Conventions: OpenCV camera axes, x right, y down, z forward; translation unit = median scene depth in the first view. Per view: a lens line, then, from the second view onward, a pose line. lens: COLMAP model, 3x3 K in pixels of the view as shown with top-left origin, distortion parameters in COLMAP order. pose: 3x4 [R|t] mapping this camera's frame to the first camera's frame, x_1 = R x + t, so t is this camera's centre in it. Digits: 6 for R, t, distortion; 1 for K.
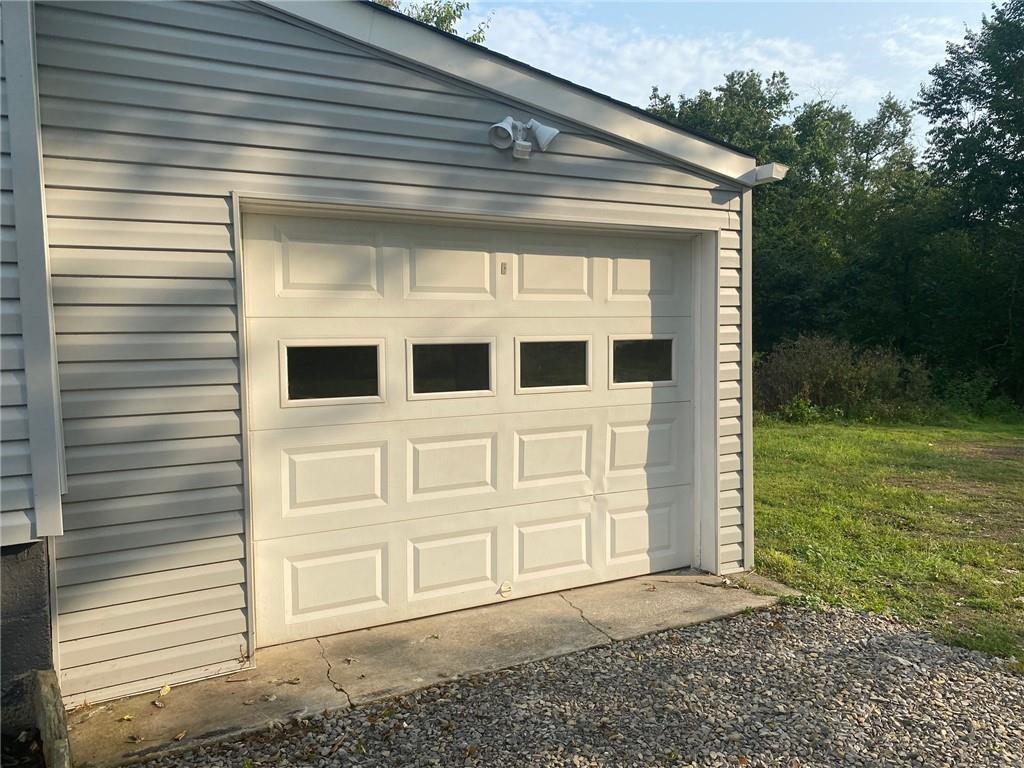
lens RADIAL K [[778.8, 0, 517.6], [0, 778.8, 385.3], [0, 0, 1]] dist [0.002594, 0.003406]
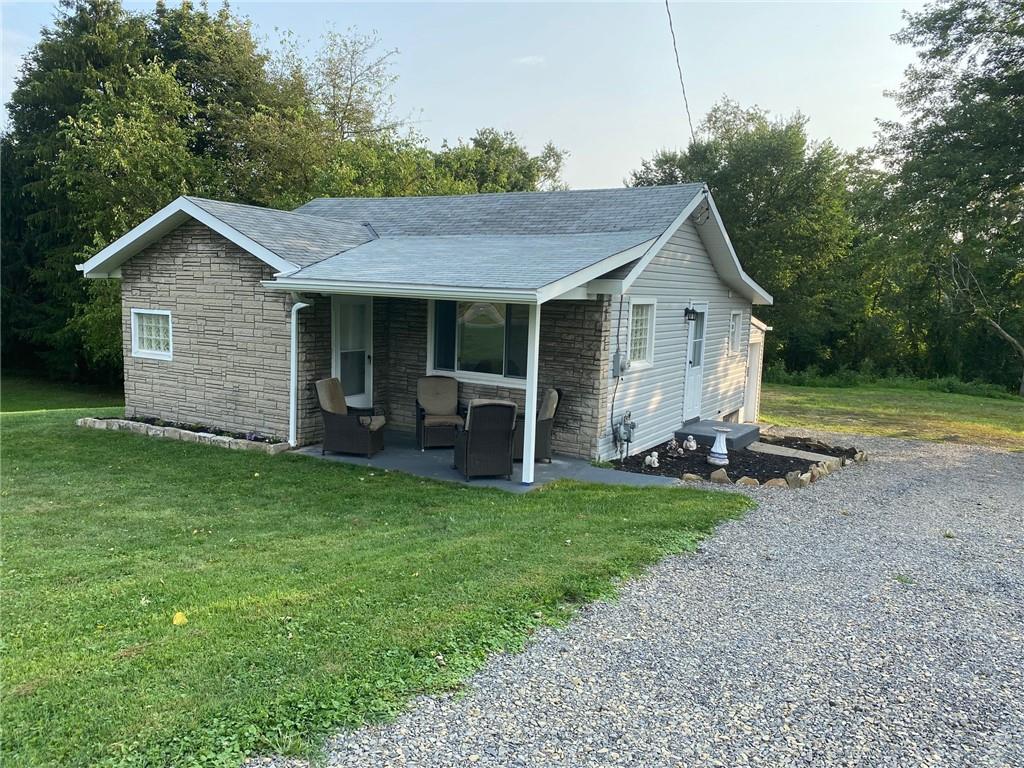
lens RADIAL K [[778.8, 0, 517.6], [0, 778.8, 385.3], [0, 0, 1]] dist [0.002594, 0.003406]
pose [[0.869024, -0.023112, 0.494230, -2.951611], [-0.002621, 0.998679, 0.051310, -0.169145], [-0.494763, -0.045885, 0.867816, -2.023329]]
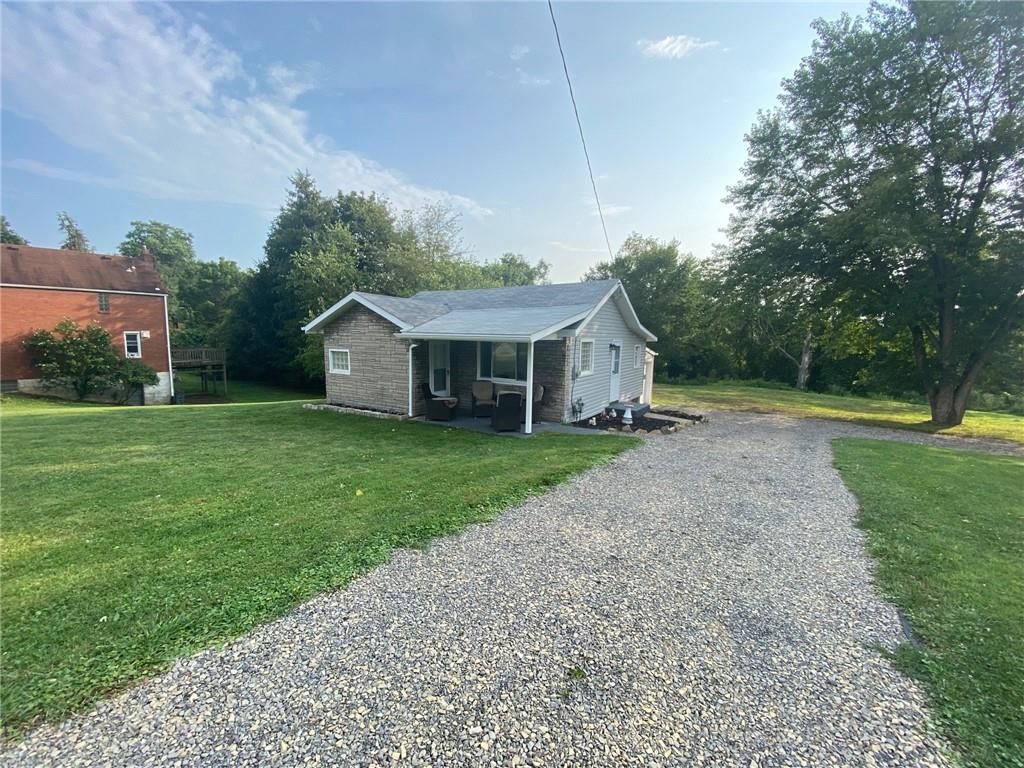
lens RADIAL K [[410.4, 0, 512.0], [0, 410.4, 384.0], [0, 0, 1]] dist [0.028659, -0.021913]
pose [[0.886210, -0.030895, 0.462252, -2.977206], [0.012639, 0.999015, 0.042538, -0.155869], [-0.463111, -0.031855, 0.885727, -2.109468]]
